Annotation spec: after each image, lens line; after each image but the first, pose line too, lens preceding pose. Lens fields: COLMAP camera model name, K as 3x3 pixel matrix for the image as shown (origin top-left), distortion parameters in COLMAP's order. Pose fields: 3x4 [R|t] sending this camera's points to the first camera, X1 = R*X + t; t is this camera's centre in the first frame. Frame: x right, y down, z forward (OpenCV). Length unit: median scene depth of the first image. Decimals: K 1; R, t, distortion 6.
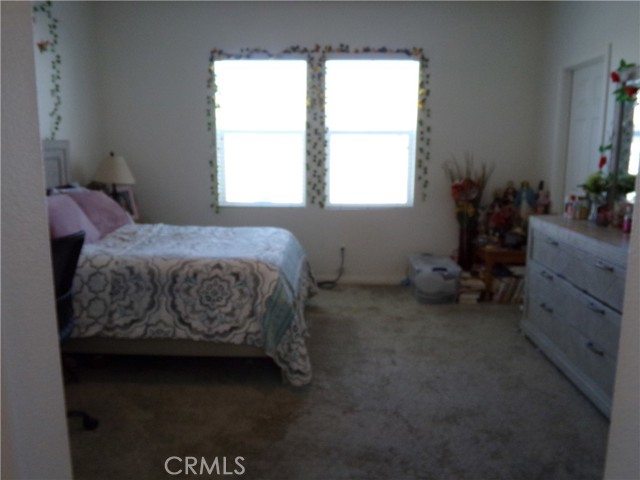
lens RADIAL K [[511.0, 0, 322.5], [0, 511.0, 239.2], [0, 0, 1]] dist [-0.016564, -0.013454]
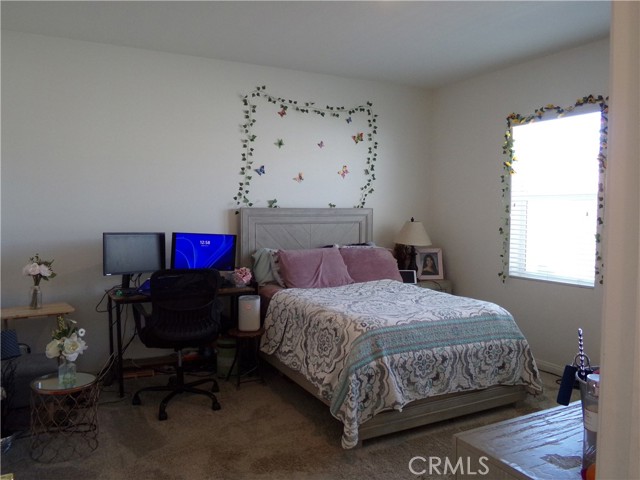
lens RADIAL K [[511.0, 0, 323.6], [0, 511.0, 242.9], [0, 0, 1]] dist [-0.016564, -0.013454]
pose [[0.508877, 0.052329, -0.859247, 0.457456], [-0.149520, 0.988352, -0.028360, -0.049575], [0.847755, 0.142907, 0.510774, 0.234125]]
